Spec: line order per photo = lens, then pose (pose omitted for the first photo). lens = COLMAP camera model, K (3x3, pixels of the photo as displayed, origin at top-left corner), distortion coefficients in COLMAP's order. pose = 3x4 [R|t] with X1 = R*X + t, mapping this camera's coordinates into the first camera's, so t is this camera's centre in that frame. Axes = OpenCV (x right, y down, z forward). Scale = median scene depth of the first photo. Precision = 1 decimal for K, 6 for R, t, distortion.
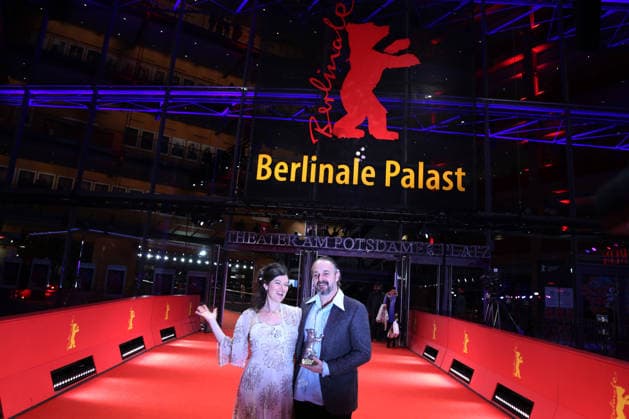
lens RADIAL K [[448.8, 0, 313.0], [0, 448.8, 210.3], [0, 0, 1]] dist [-0.130215, 0.074336]
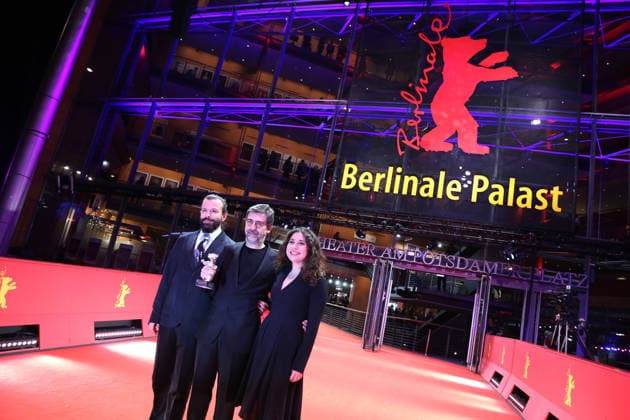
lens RADIAL K [[432.9, 0, 313.8], [0, 432.9, 212.1], [0, 0, 1]] dist [-0.124361, 0.065478]
pose [[0.960268, 0.064593, -0.271500, 0.085523], [-0.081575, 0.995324, -0.051722, 0.042113], [0.266889, 0.071814, 0.961048, 0.036089]]
